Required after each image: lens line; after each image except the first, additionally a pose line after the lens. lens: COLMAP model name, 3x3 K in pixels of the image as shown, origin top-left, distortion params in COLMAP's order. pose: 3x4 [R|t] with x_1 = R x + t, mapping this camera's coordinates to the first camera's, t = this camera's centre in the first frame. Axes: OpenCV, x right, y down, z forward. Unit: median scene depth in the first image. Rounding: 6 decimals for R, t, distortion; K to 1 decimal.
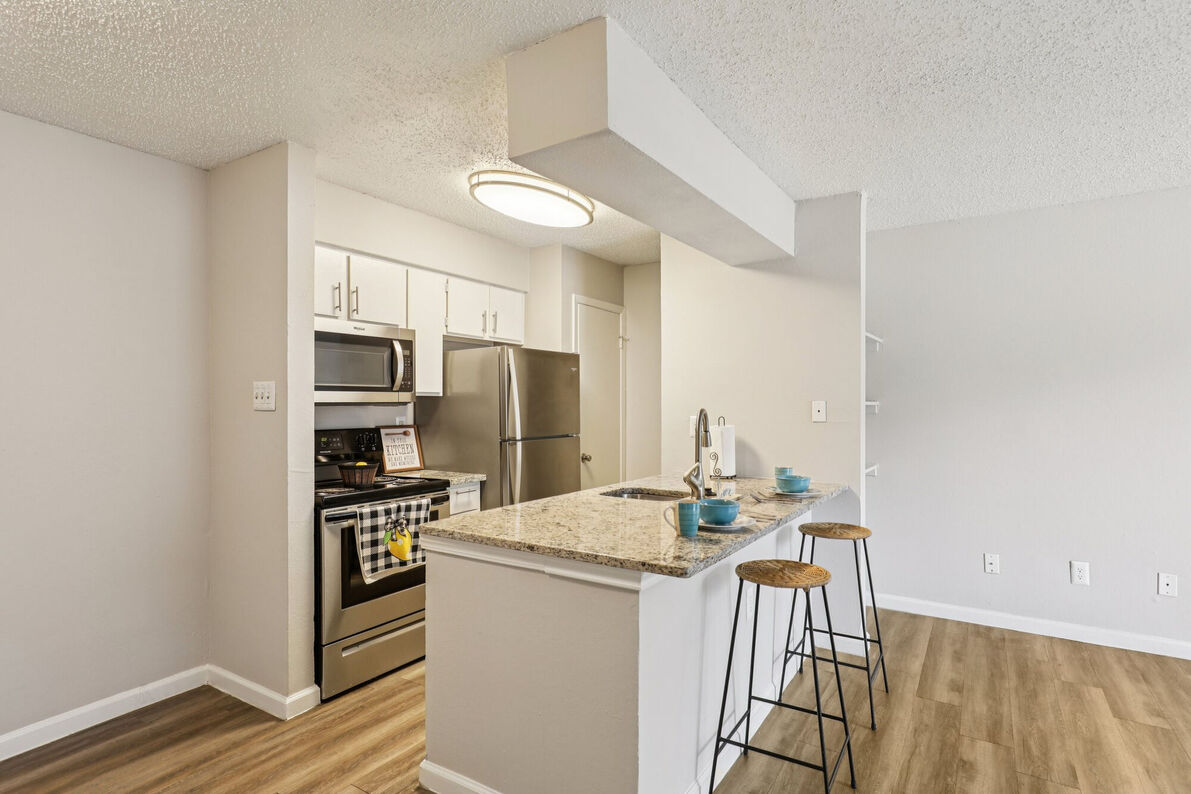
lens RADIAL K [[622.1, 0, 595.5], [0, 622.1, 397.0], [0, 0, 1]] dist [0.006792, 0.000849]
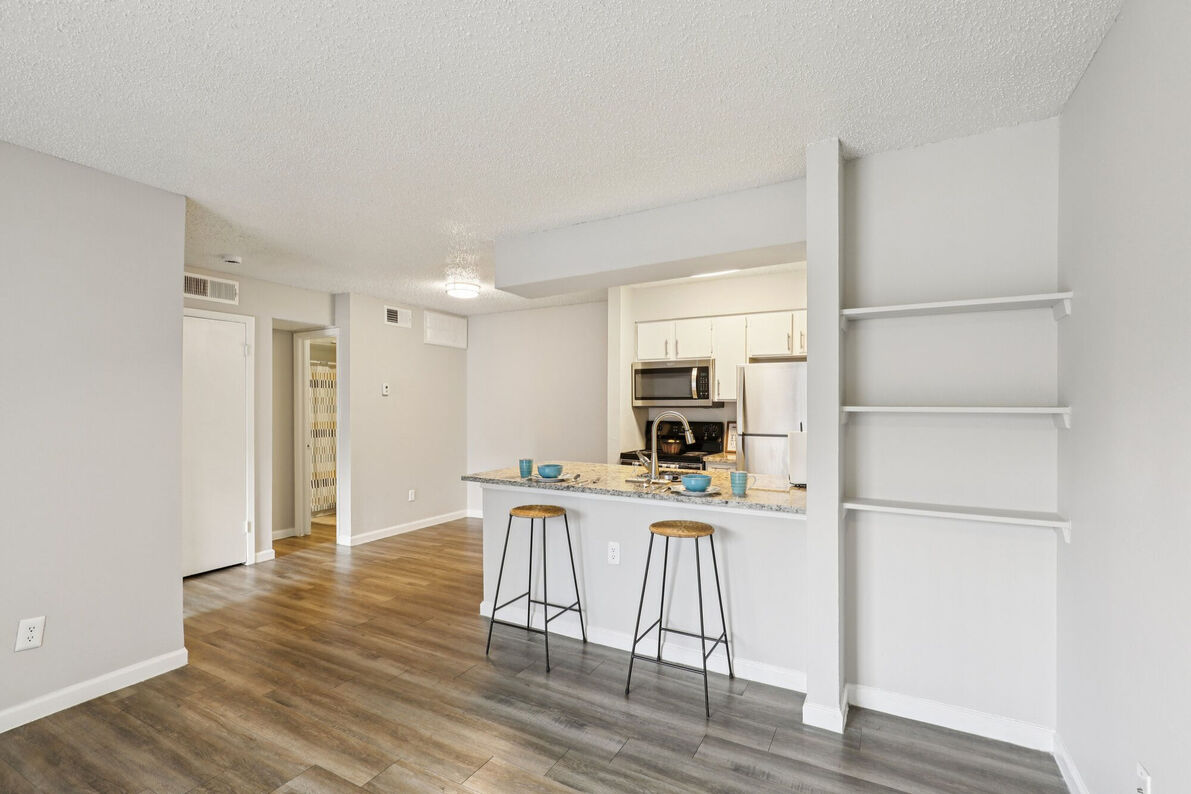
lens RADIAL K [[548.4, 0, 595.5], [0, 548.4, 397.0], [0, 0, 1]] dist [-0.002070, -0.000109]
pose [[0.063857, -0.004707, -0.997948, 1.136643], [0.006879, 0.999967, -0.004276, -0.011337], [0.997935, -0.006592, 0.063887, 0.684852]]
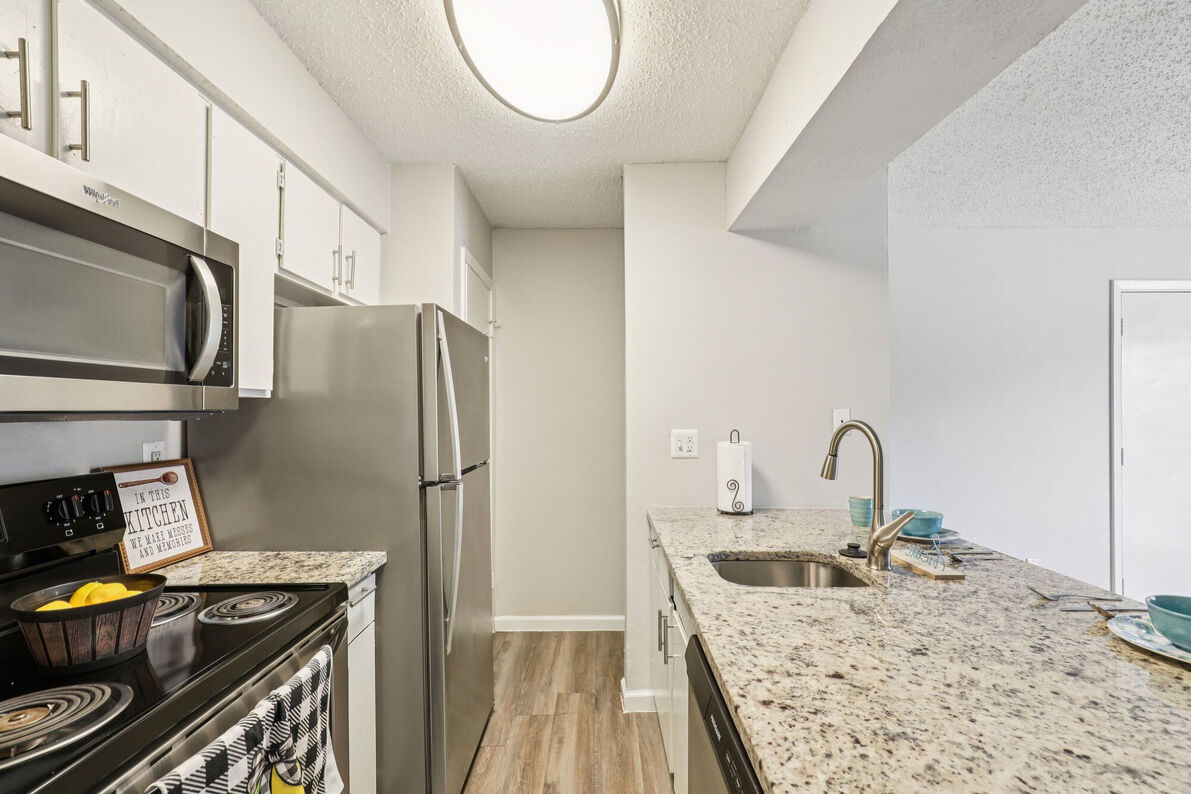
lens RADIAL K [[546.1, 0, 597.2], [0, 546.1, 404.4], [0, 0, 1]] dist [-0.002722, -0.000229]
pose [[0.847734, 0.005192, 0.530396, -0.302127], [-0.003261, 0.999984, -0.004576, 0.005370], [-0.530411, 0.002150, 0.847738, 0.592026]]
